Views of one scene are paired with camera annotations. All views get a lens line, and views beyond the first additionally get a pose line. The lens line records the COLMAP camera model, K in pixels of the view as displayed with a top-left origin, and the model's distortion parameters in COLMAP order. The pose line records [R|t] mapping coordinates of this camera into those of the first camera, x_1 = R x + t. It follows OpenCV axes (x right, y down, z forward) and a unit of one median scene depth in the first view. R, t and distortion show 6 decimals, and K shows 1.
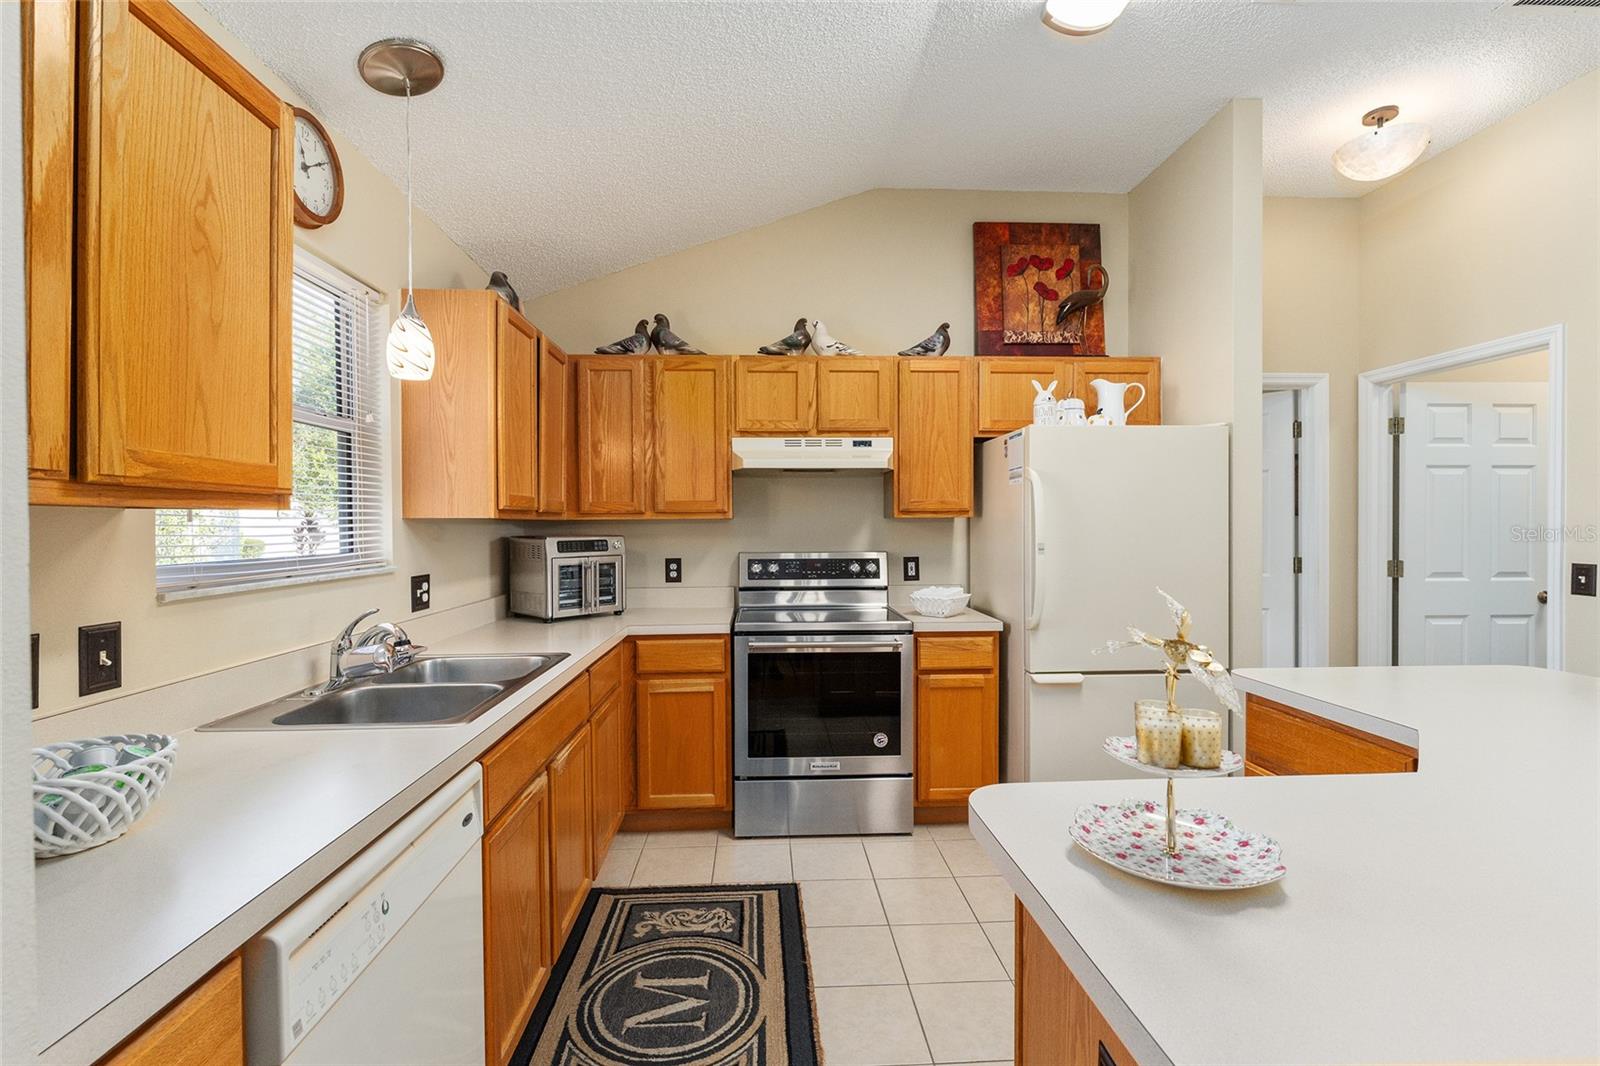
lens RADIAL K [[690.3, 0, 790.2], [0, 690.3, 536.5], [0, 0, 1]] dist [-0.005896, -0.000493]
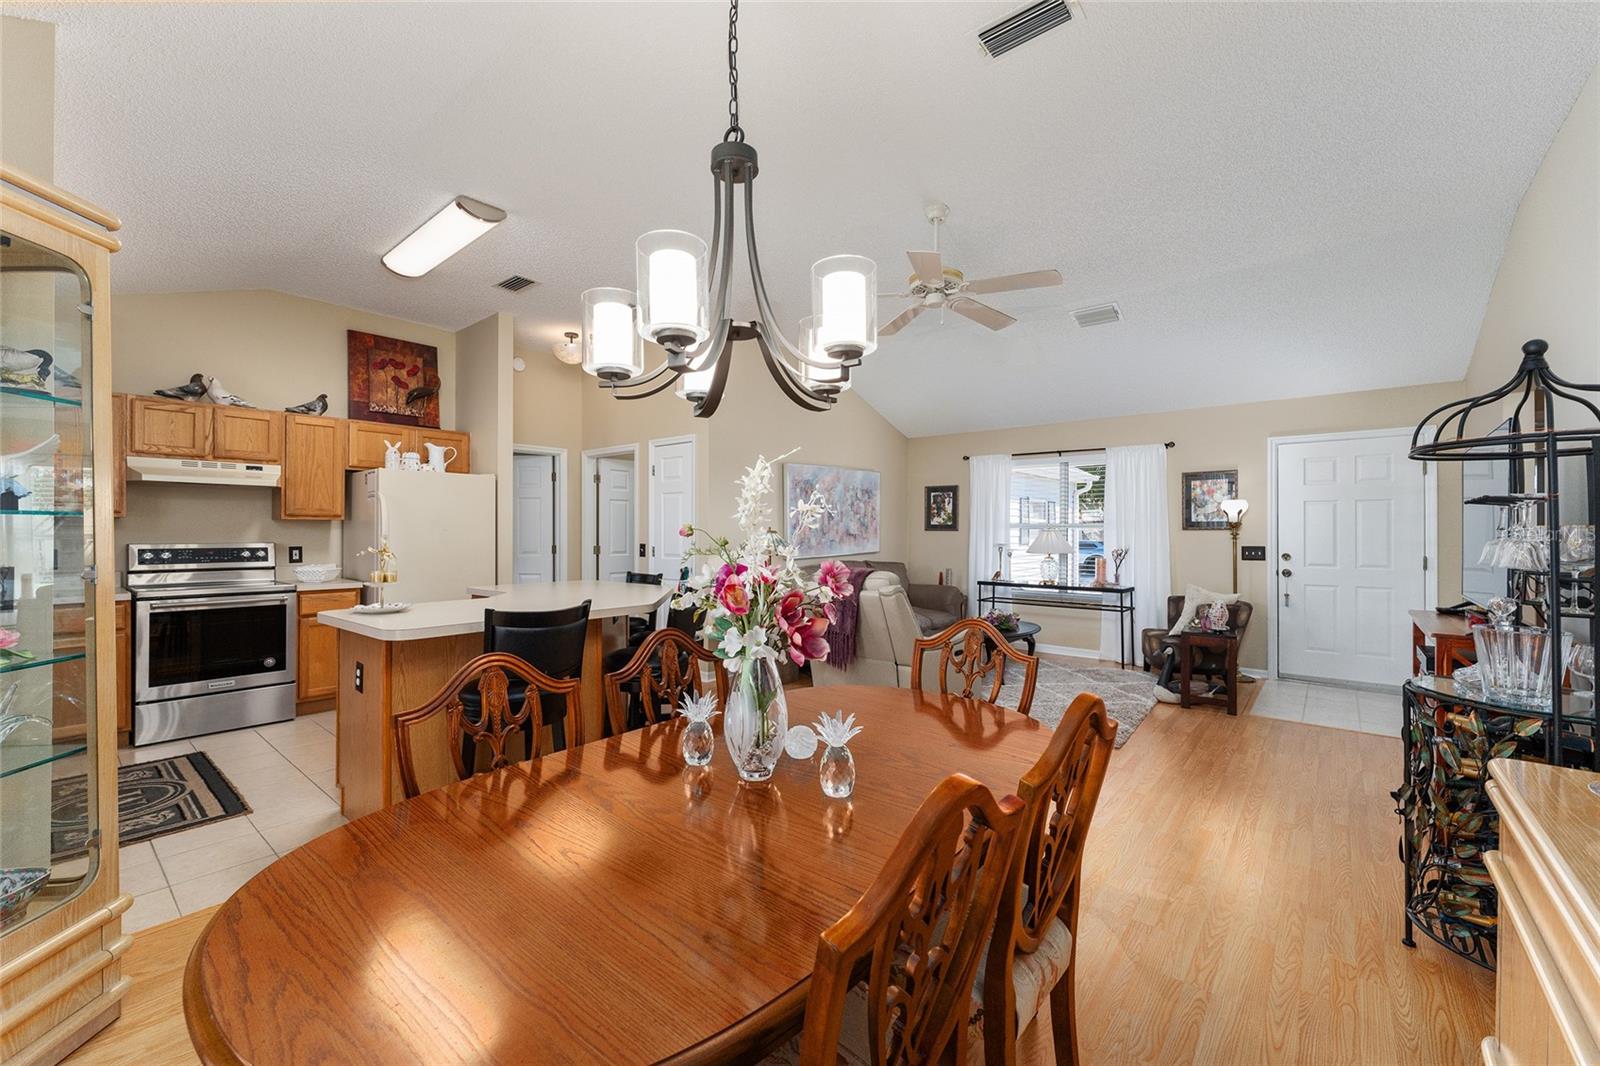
lens RADIAL K [[641.5, 0, 789.5], [0, 641.5, 530.4], [0, 0, 1]] dist [0.002824, -0.000363]
pose [[0.679800, 0.008744, 0.733345, -0.122960], [0.005920, 0.999831, -0.017409, 0.027929], [-0.733374, 0.016176, 0.679633, -0.761732]]
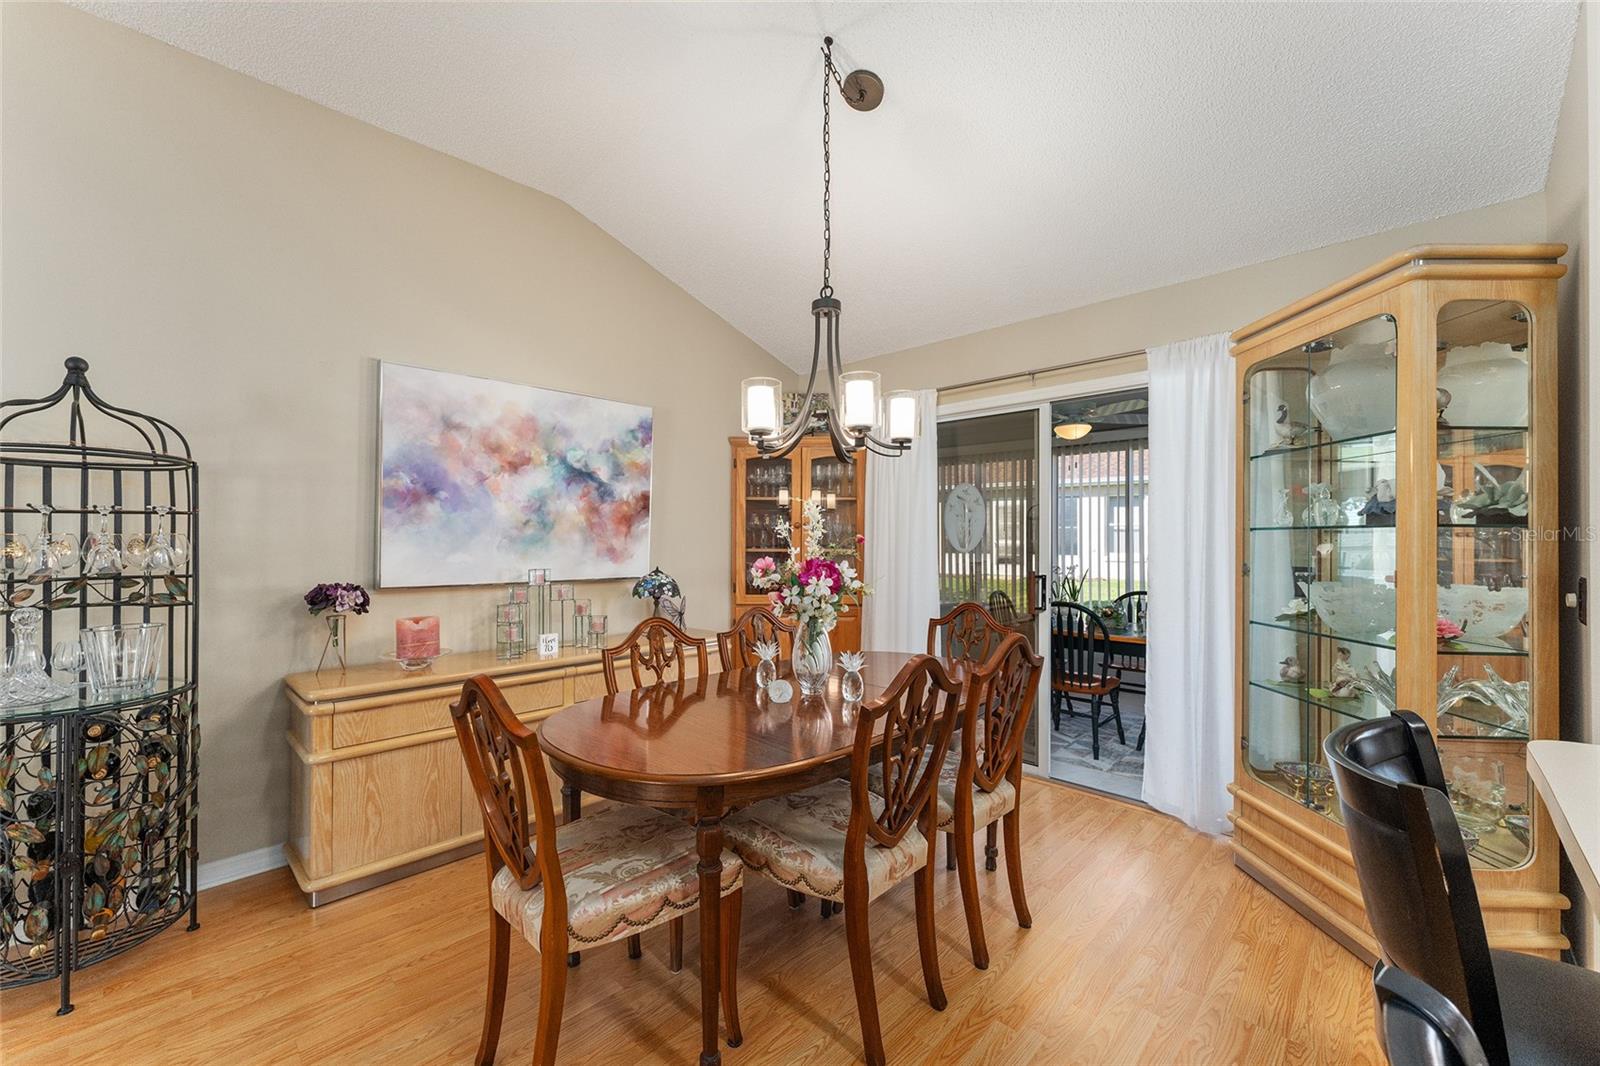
lens RADIAL K [[641.5, 0, 784.5], [0, 641.5, 530.5], [0, 0, 1]] dist [0.002824, -0.000363]
pose [[-0.727234, 0.001492, -0.686388, 0.649899], [-0.006135, 0.999944, 0.008674, 0.007982], [0.686362, 0.010519, -0.727184, 0.027299]]
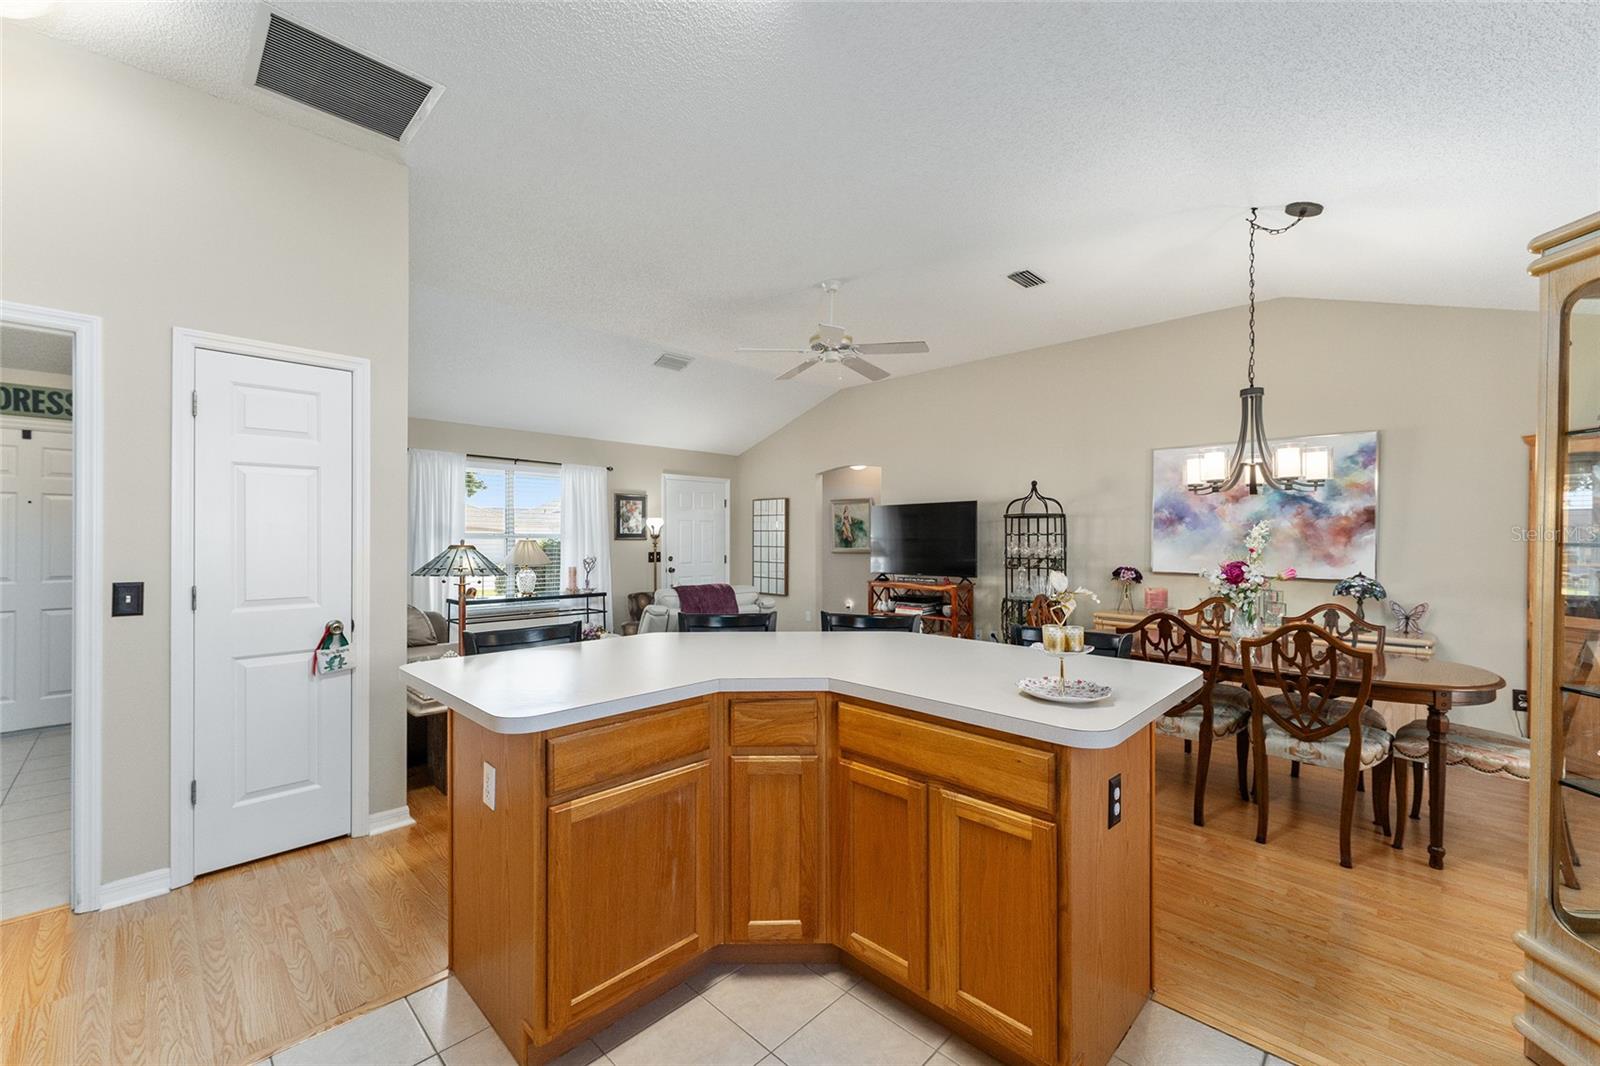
lens RADIAL K [[641.5, 0, 807.4], [0, 641.5, 536.8], [0, 0, 1]] dist [0.002824, -0.000363]
pose [[-0.695447, 0.006862, 0.718544, -0.088252], [0.014398, 0.999887, 0.004386, -0.010473], [-0.718433, 0.013396, -0.695467, 0.764275]]
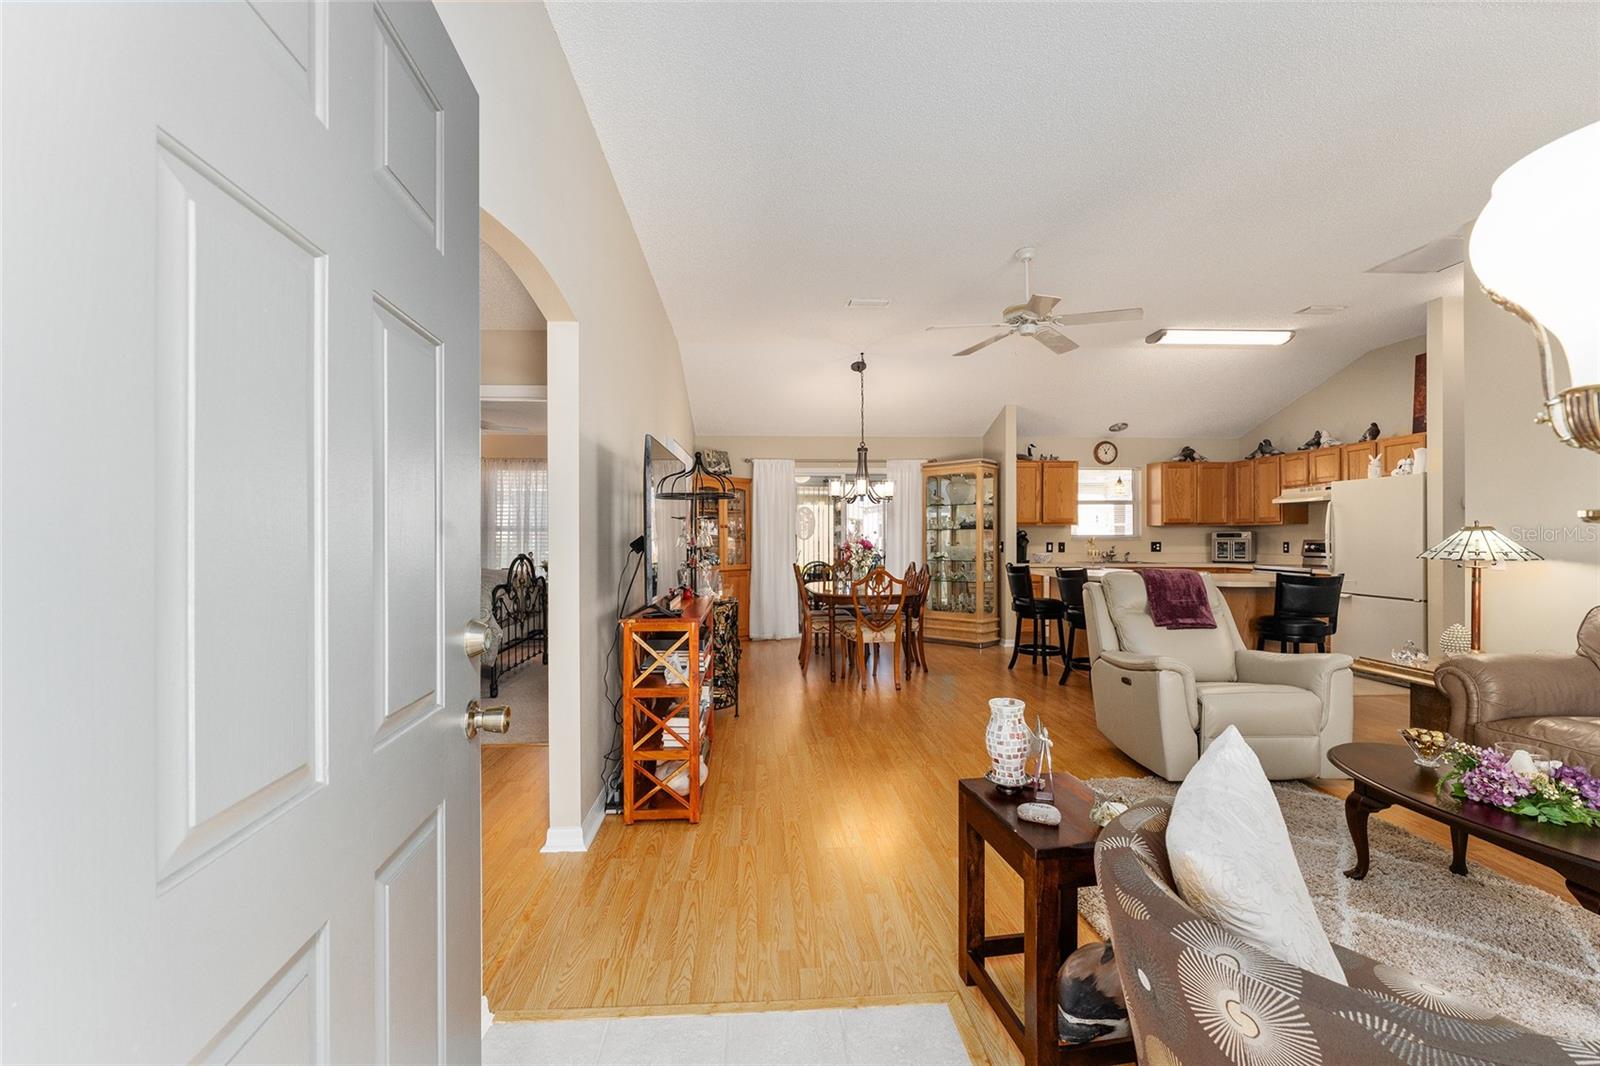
lens RADIAL K [[690.3, 0, 784.4], [0, 690.3, 534.3], [0, 0, 1]] dist [-0.005896, -0.000493]
pose [[0.006458, 0.004042, -0.999971, 2.213481], [-0.016887, 0.999850, 0.003933, 0.026390], [0.999837, 0.016861, 0.006526, -0.683804]]
